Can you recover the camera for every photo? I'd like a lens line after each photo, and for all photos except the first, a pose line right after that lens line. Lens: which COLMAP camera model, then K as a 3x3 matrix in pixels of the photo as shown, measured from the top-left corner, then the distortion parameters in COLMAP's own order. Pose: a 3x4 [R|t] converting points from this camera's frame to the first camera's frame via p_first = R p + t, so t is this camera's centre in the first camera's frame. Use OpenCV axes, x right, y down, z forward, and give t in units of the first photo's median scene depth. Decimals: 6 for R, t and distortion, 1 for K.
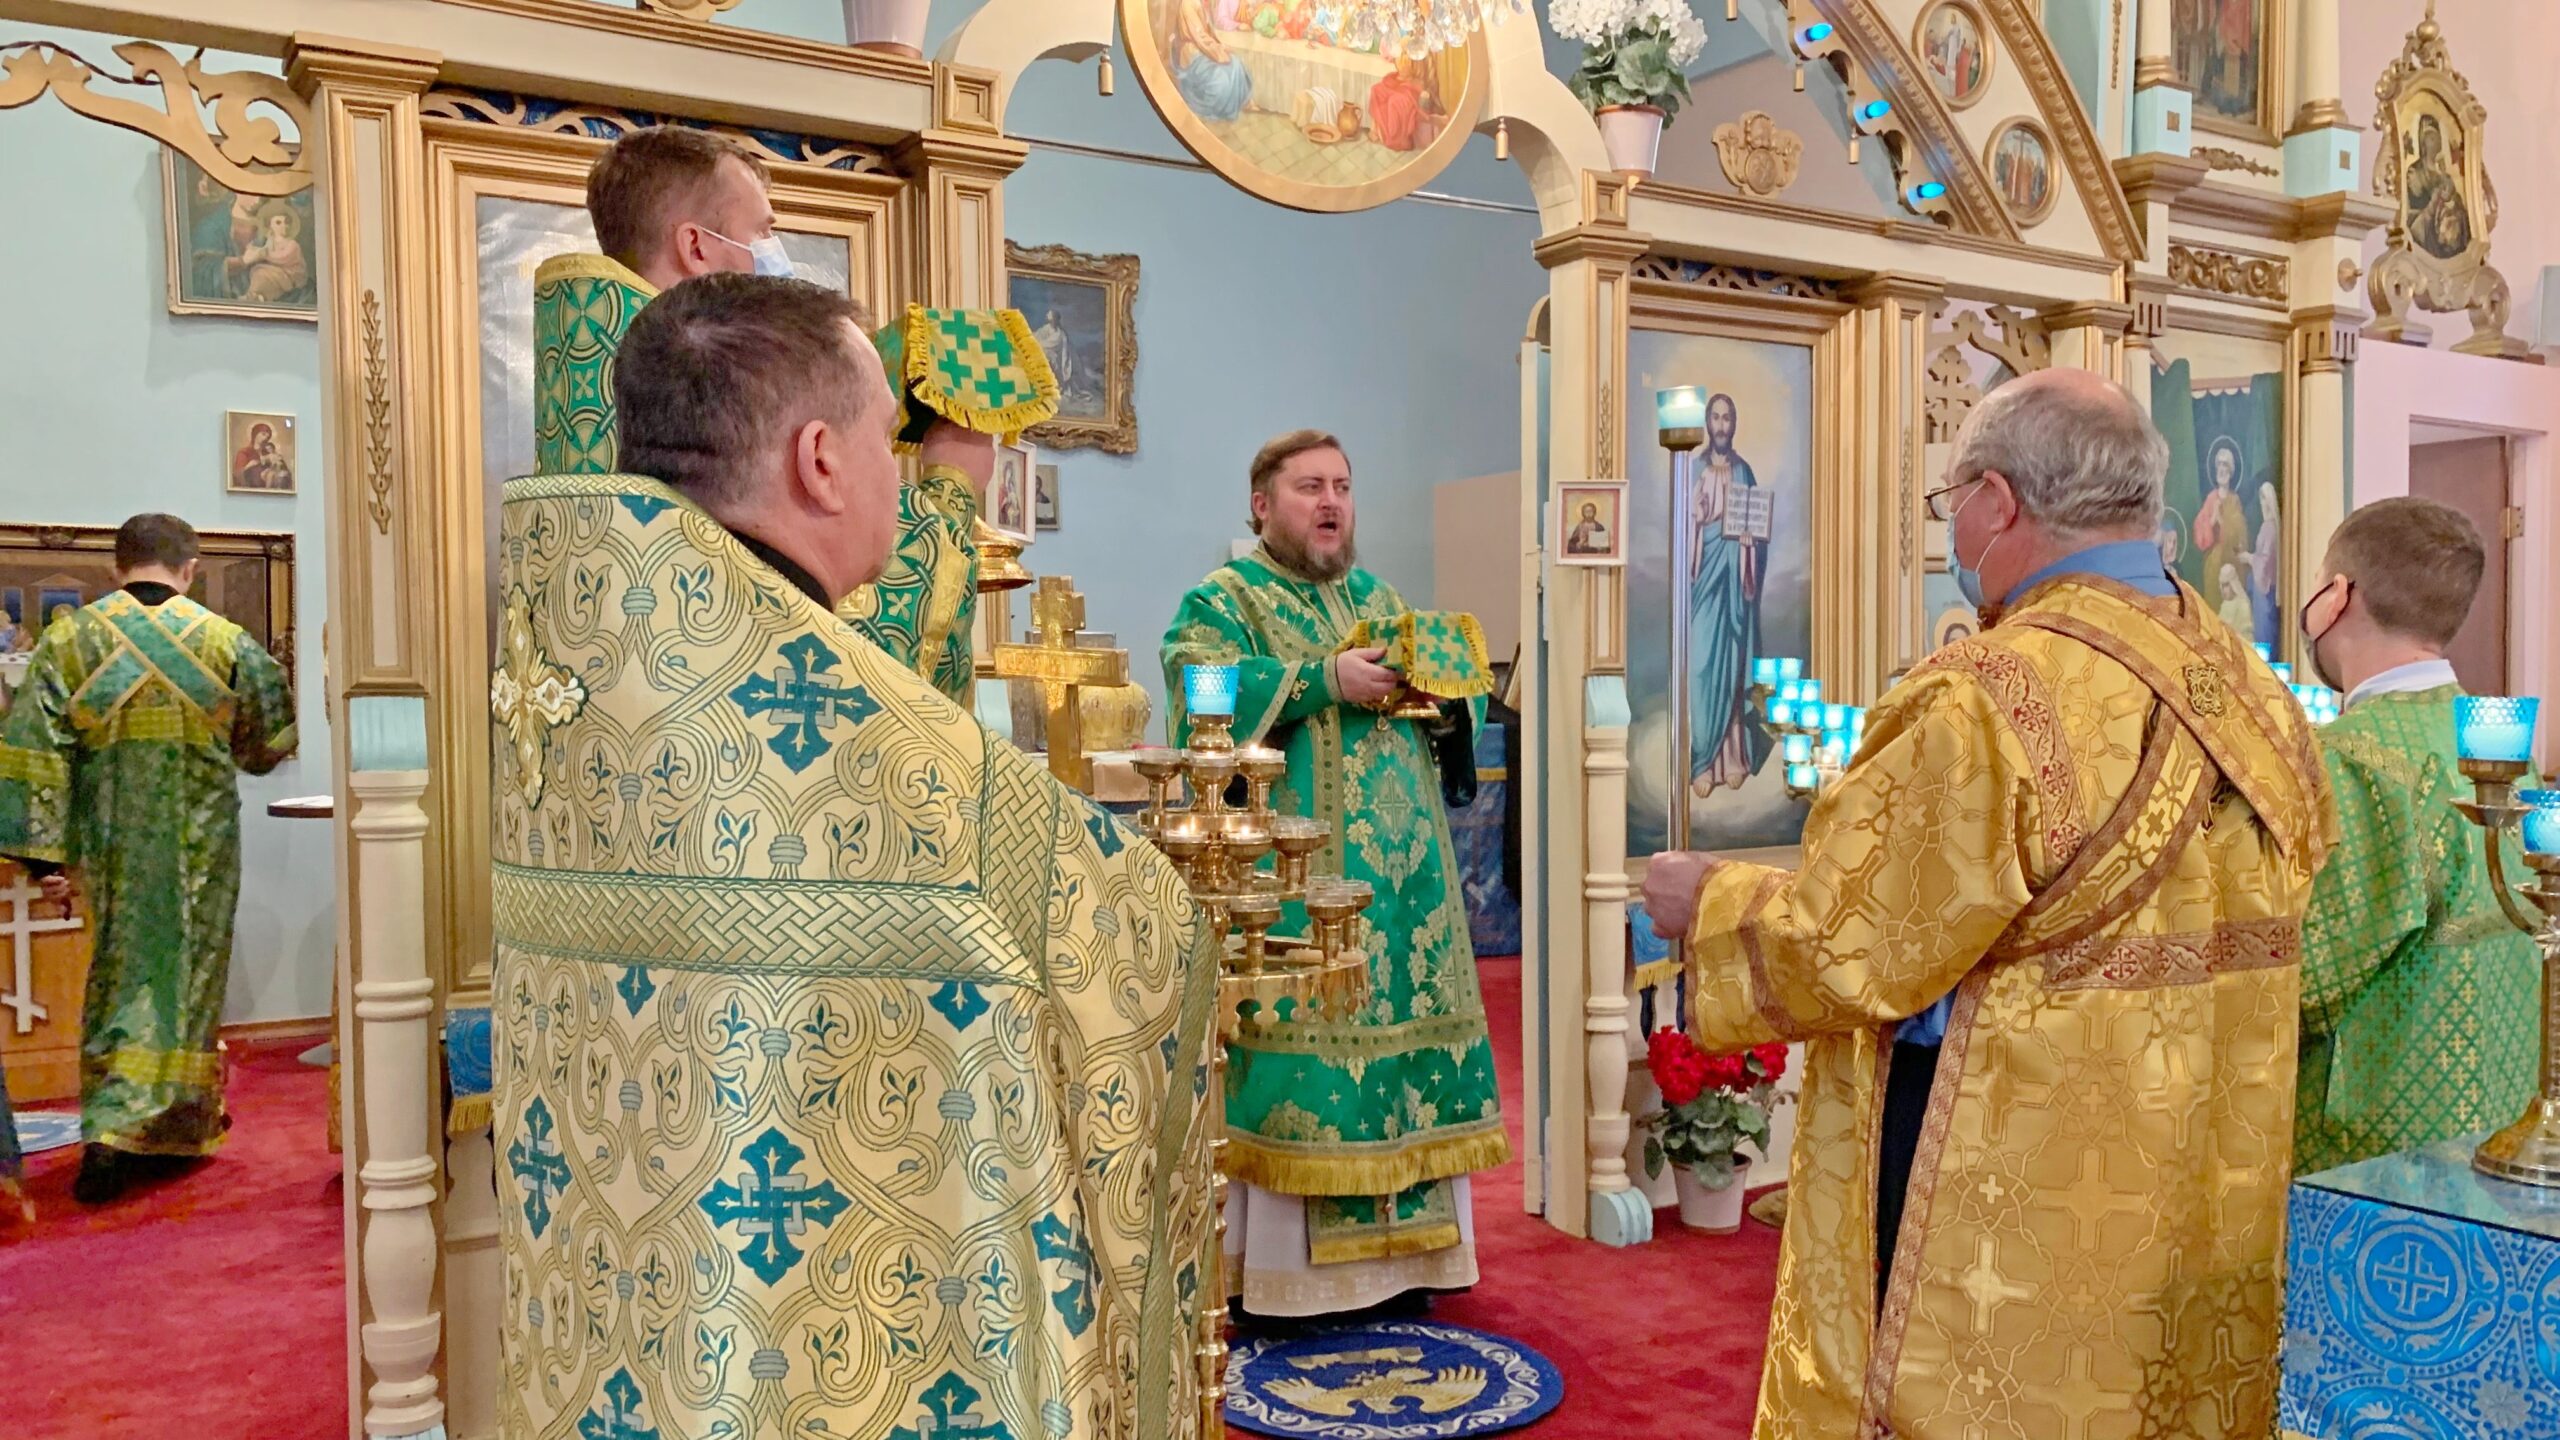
lens RADIAL K [[1908.8, 0, 1275.1], [0, 1908.8, 752.5], [0, 0, 1]] dist [0.037640, -0.059479]
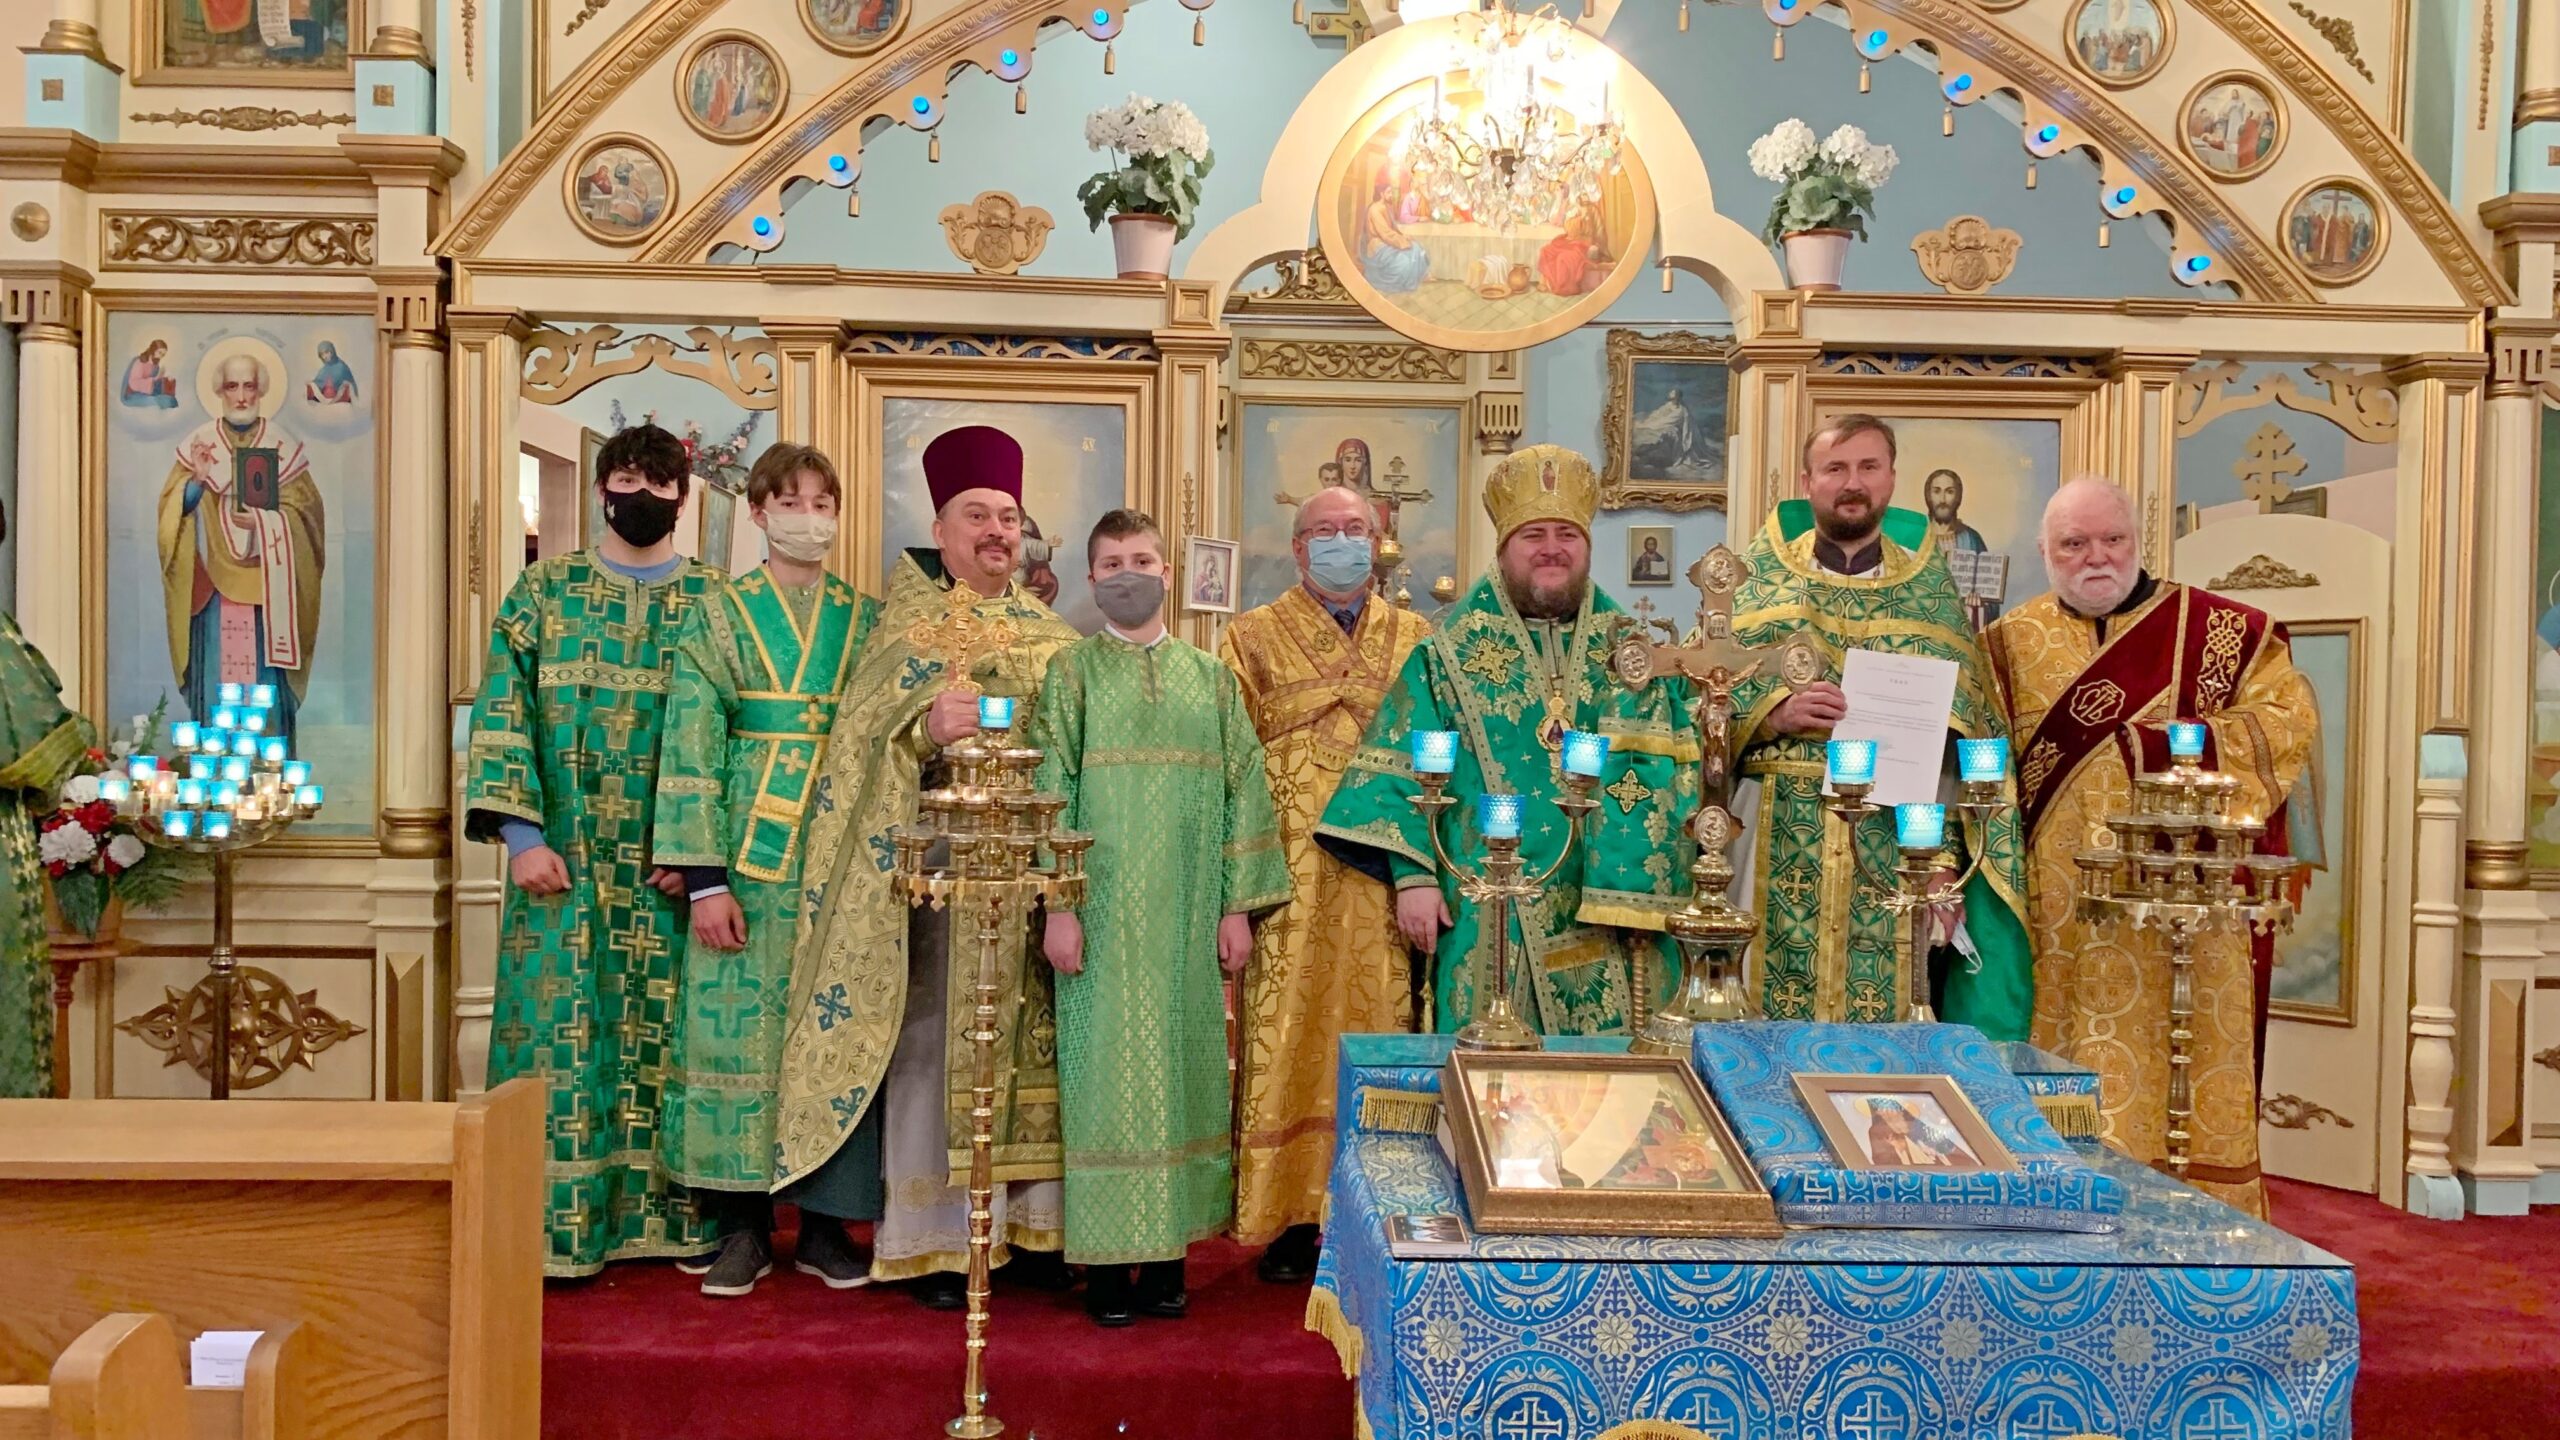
lens RADIAL K [[1892.4, 0, 1267.1], [0, 1892.4, 751.3], [0, 0, 1]] dist [0.007632, -0.003662]
pose [[0.866286, 0.034164, -0.498379, 0.443230], [-0.044889, 0.998946, -0.009549, 0.002578], [0.497528, 0.030644, 0.866907, -0.135158]]
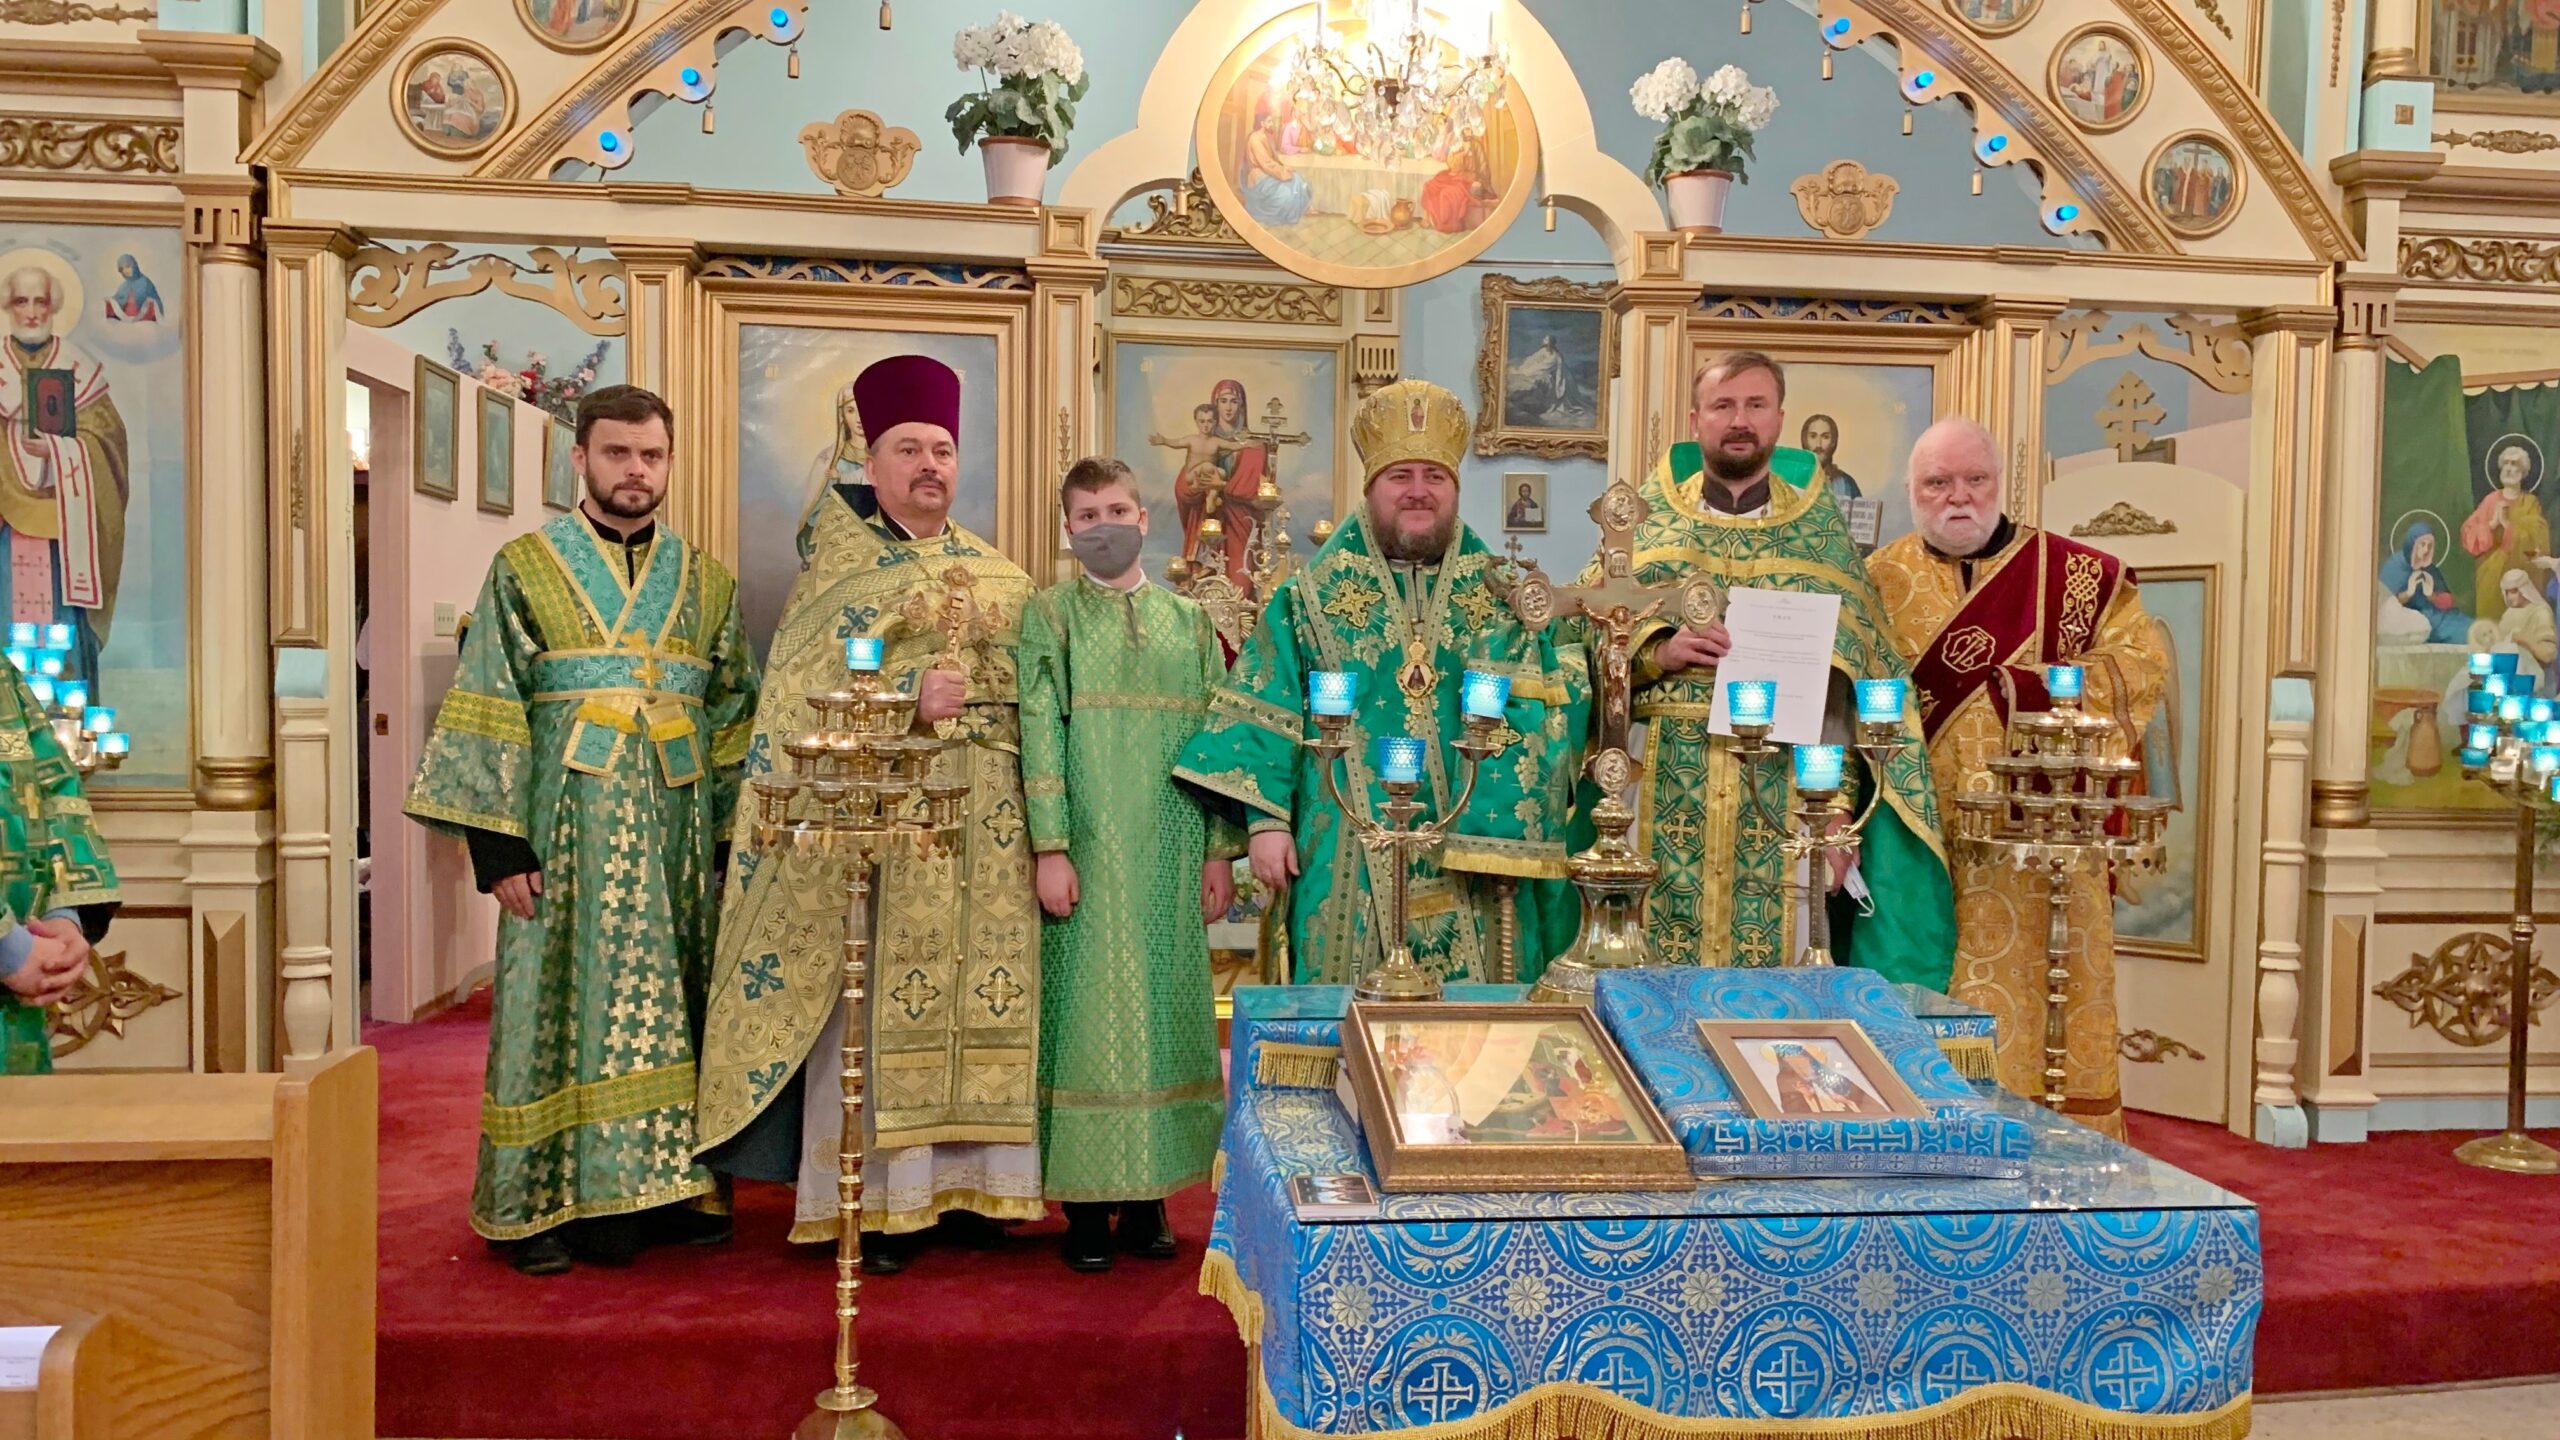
lens RADIAL K [[1891.2, 0, 1296.4], [0, 1891.2, 734.1], [0, 0, 1]] dist [0.013481, -0.015173]
pose [[0.905607, 0.040957, -0.422135, 0.426876], [-0.042731, 0.999073, 0.005262, 0.004480], [0.421959, 0.013273, 0.906518, -0.118297]]
